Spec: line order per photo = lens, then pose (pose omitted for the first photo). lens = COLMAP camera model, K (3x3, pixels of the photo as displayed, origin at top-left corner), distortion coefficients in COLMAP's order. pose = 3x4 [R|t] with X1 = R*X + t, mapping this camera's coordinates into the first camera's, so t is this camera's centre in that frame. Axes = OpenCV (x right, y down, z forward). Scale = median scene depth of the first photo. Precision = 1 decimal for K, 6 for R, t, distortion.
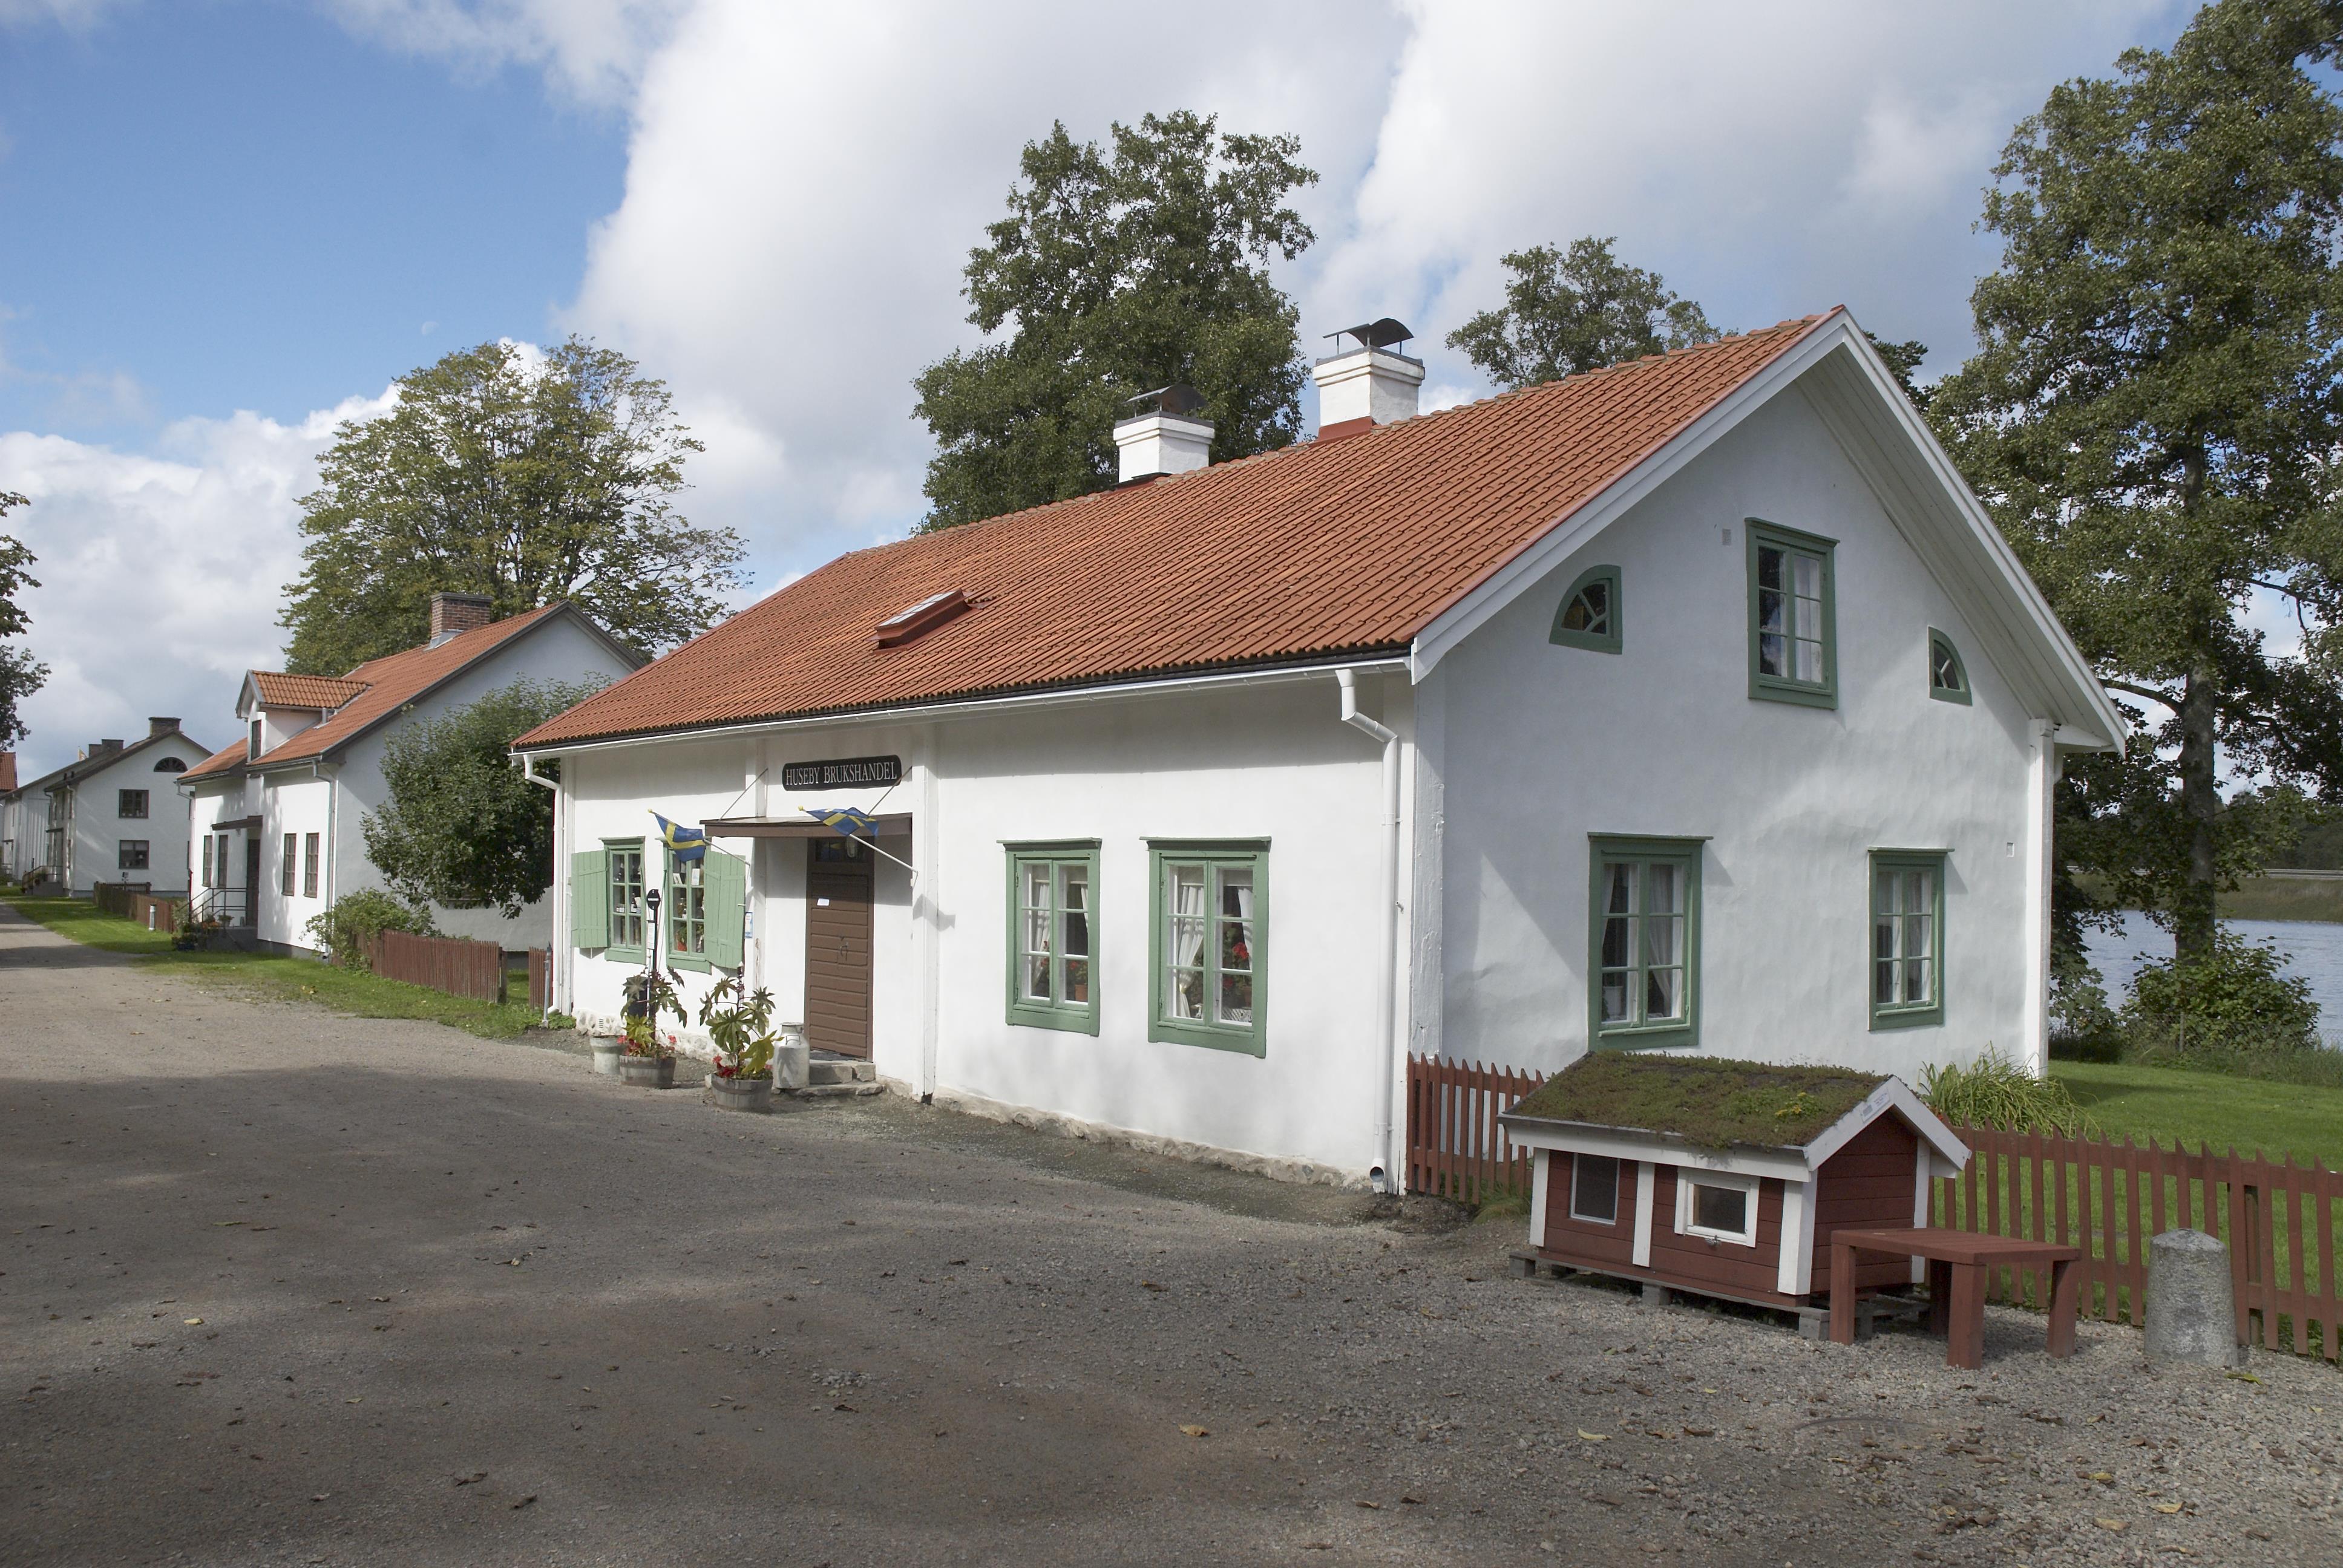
lens RADIAL K [[1815.2, 0, 1187.6], [0, 1815.2, 793.6], [0, 0, 1]] dist [-0.181923, 0.173703]
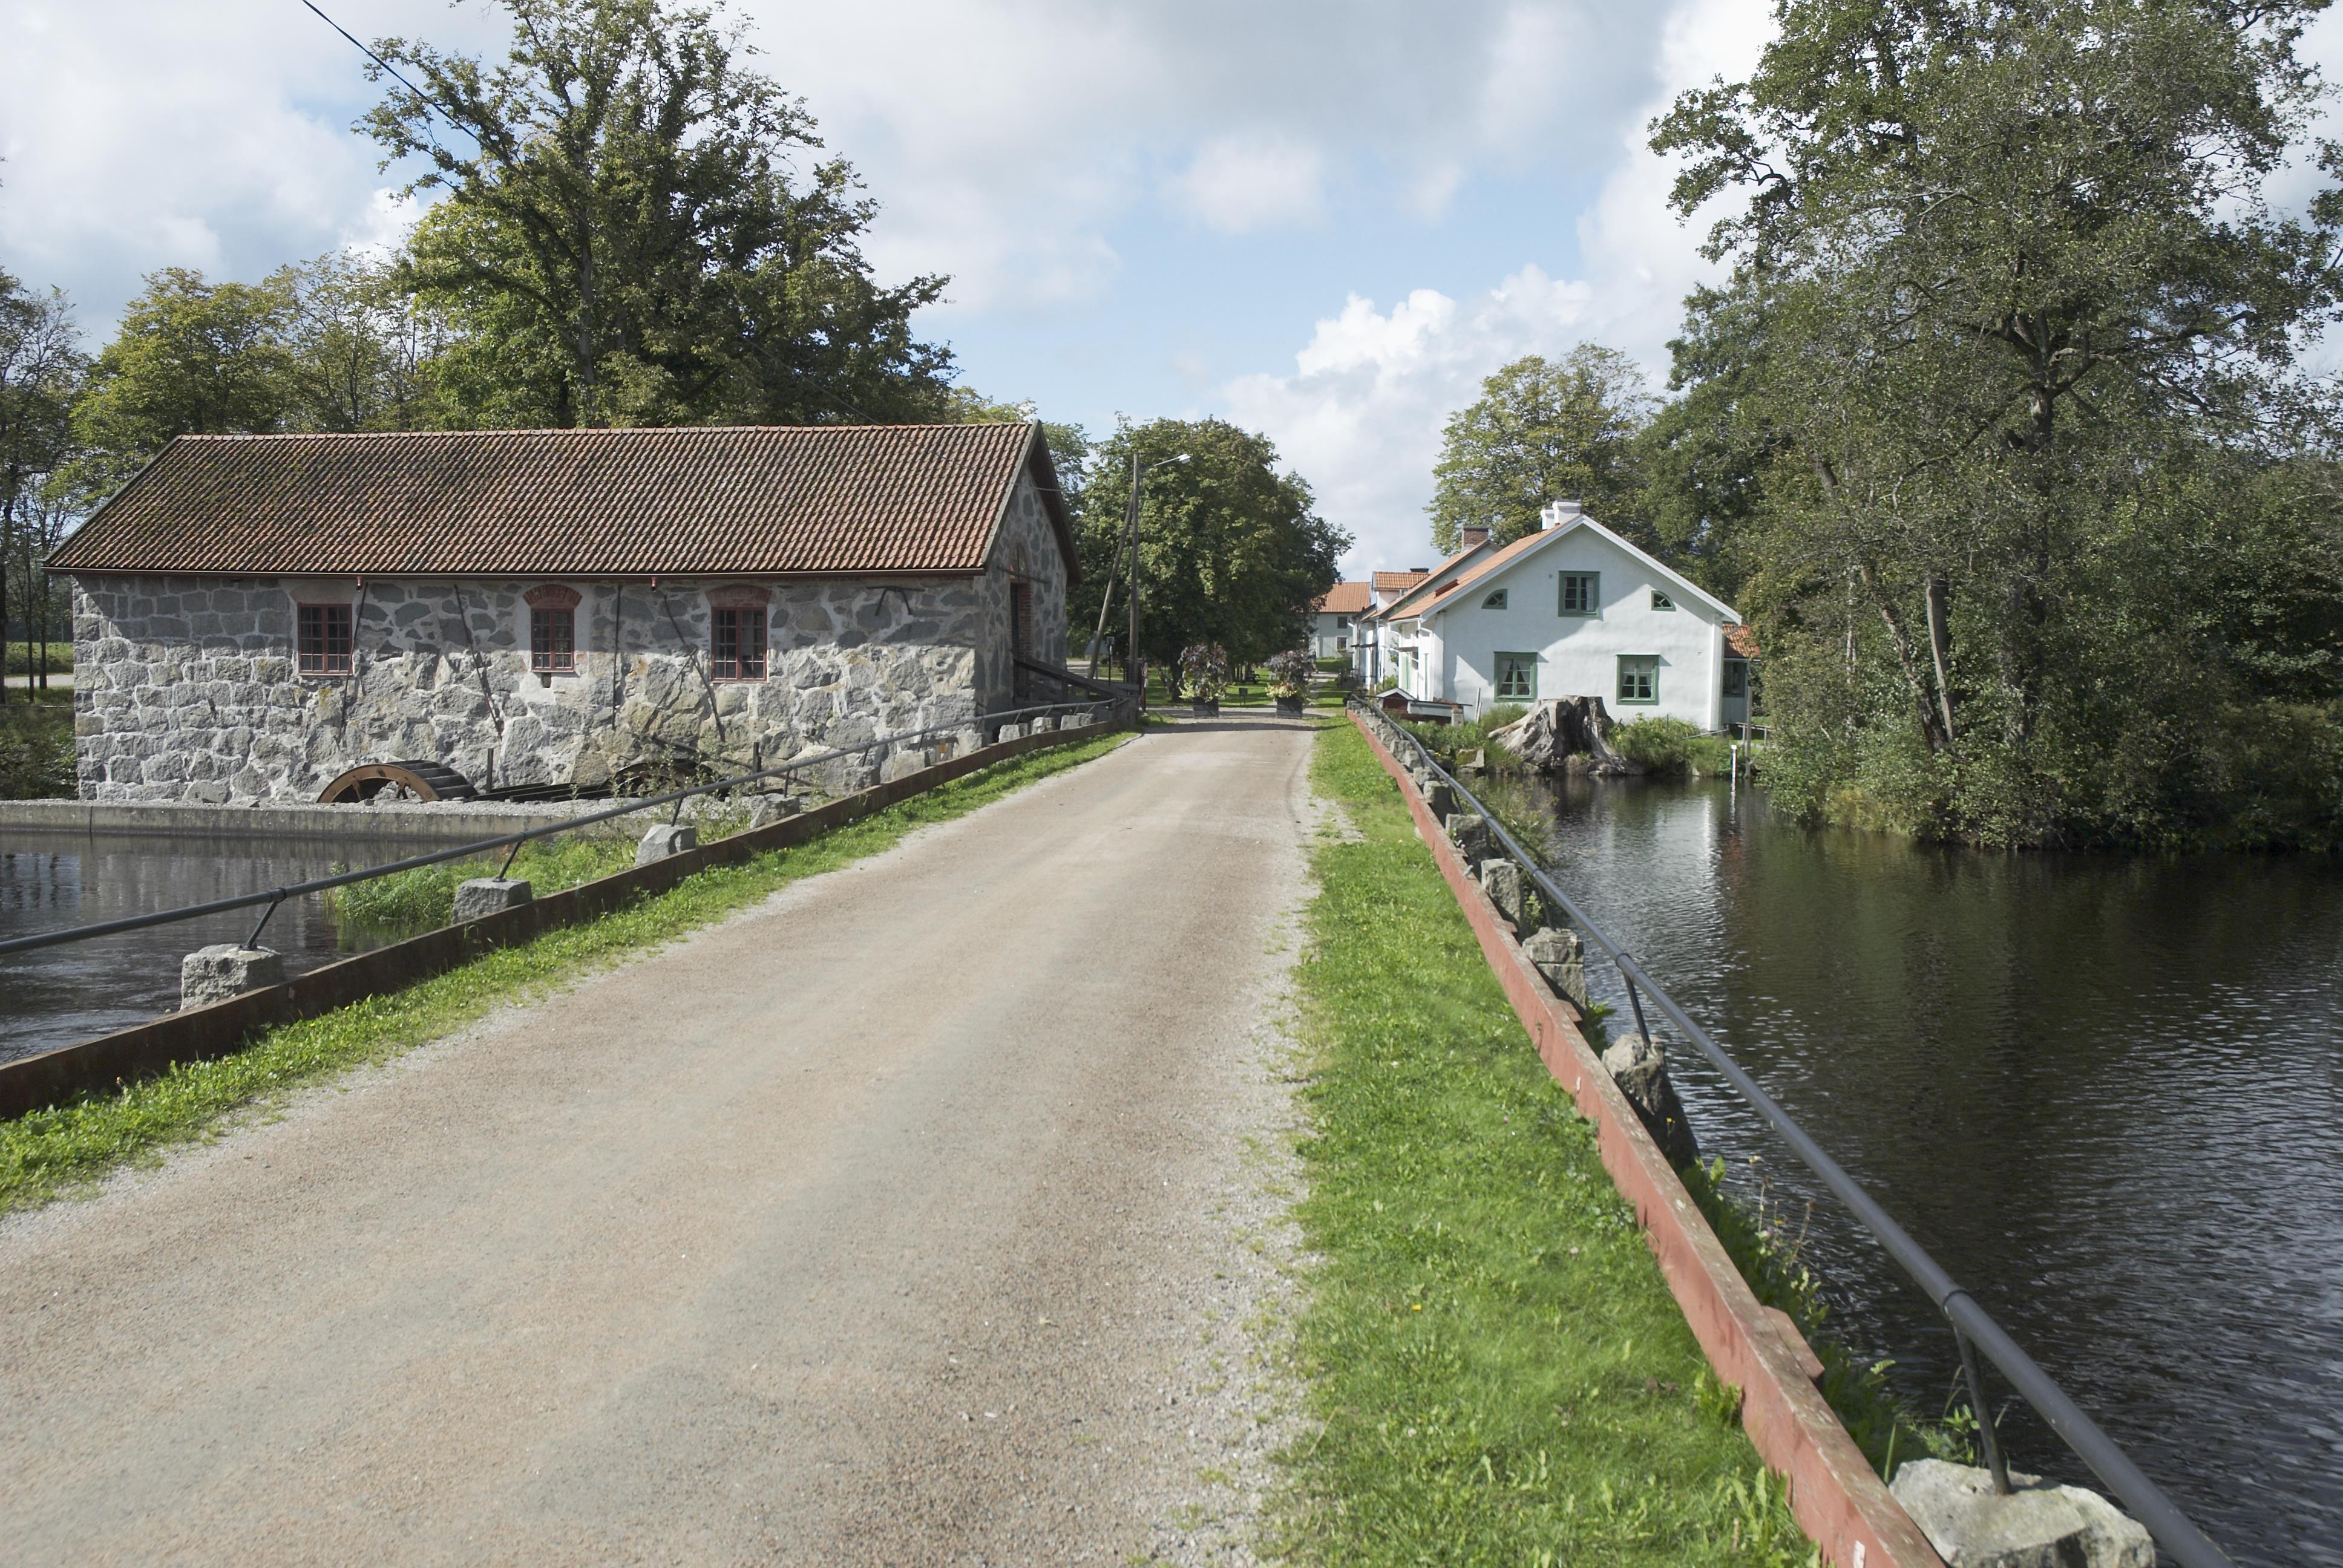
lens RADIAL K [[2762.0, 0, 1170.8], [0, 2762.0, 783.3], [0, 0, 1]] dist [-0.004518, 0.008694]
pose [[0.751518, 0.025666, -0.659214, 2.971990], [0.025359, 0.997381, 0.067741, -0.096223], [0.659225, -0.067625, 0.748898, -3.343858]]
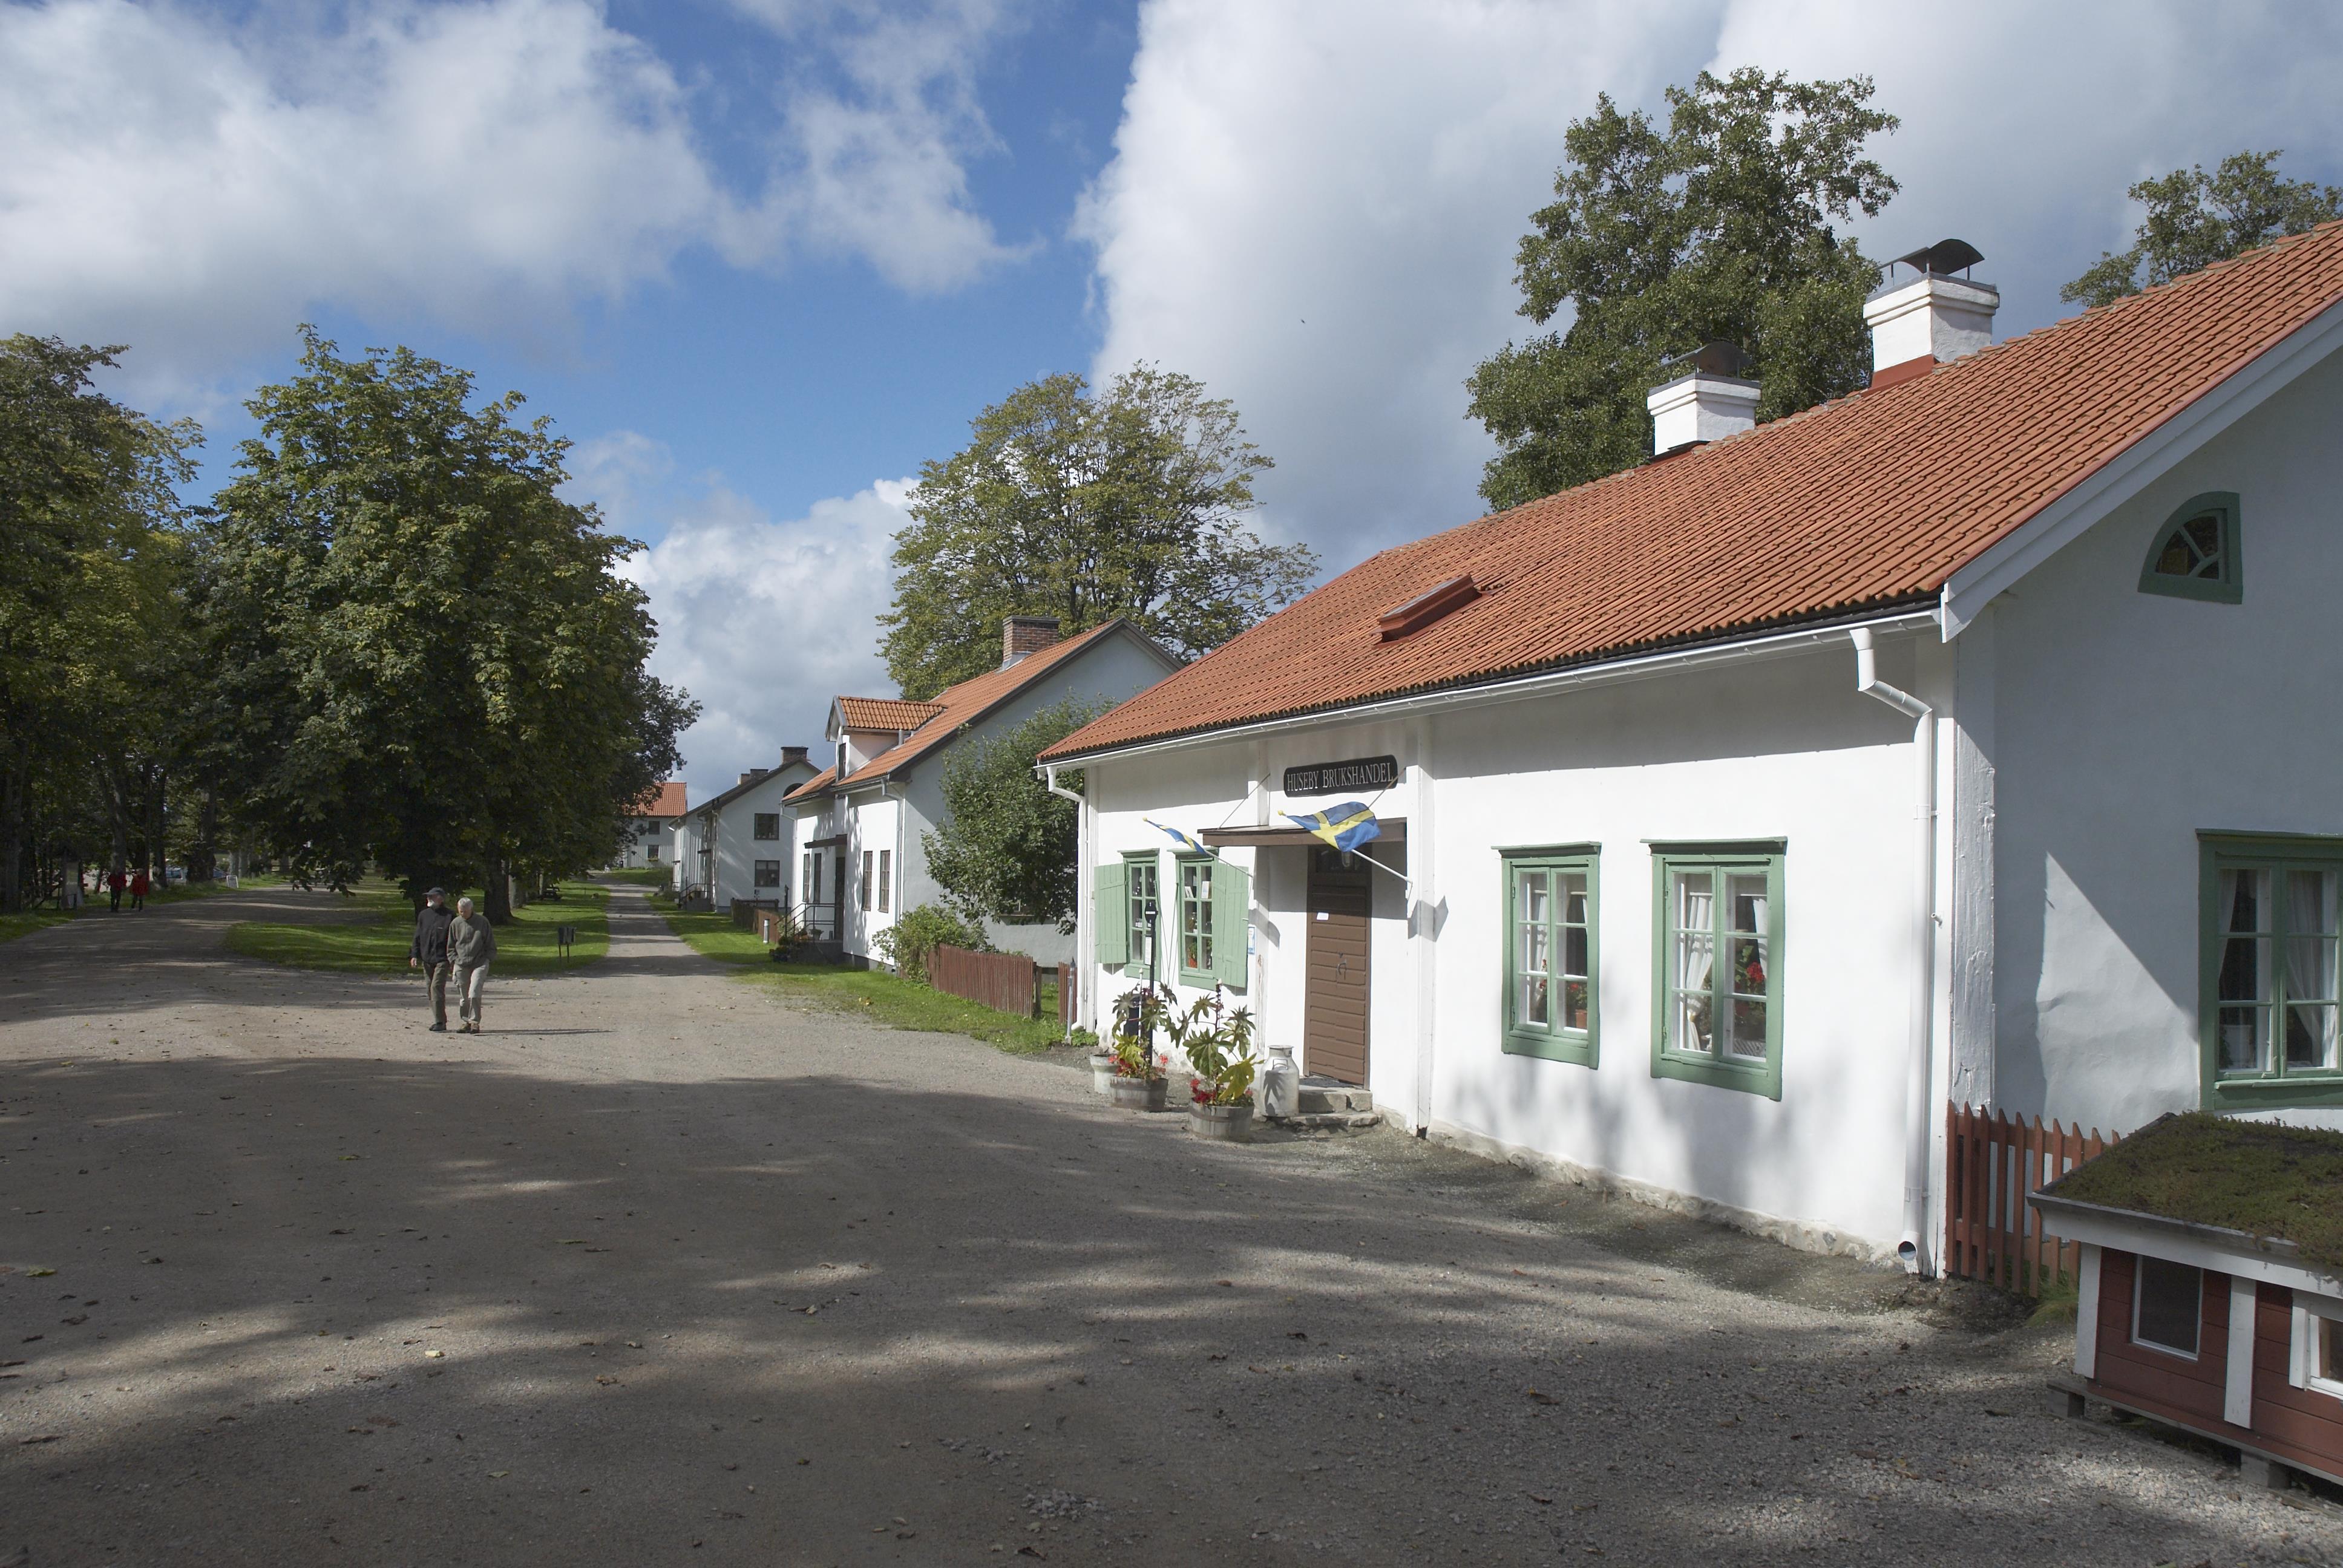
lens RADIAL K [[1815.2, 0, 1187.6], [0, 1815.2, 793.6], [0, 0, 1]] dist [-0.181923, 0.173703]
pose [[0.944014, -0.012338, -0.329675, 0.041032], [0.008355, 0.999874, -0.013498, 0.009235], [0.329800, 0.009988, 0.943998, 0.095647]]
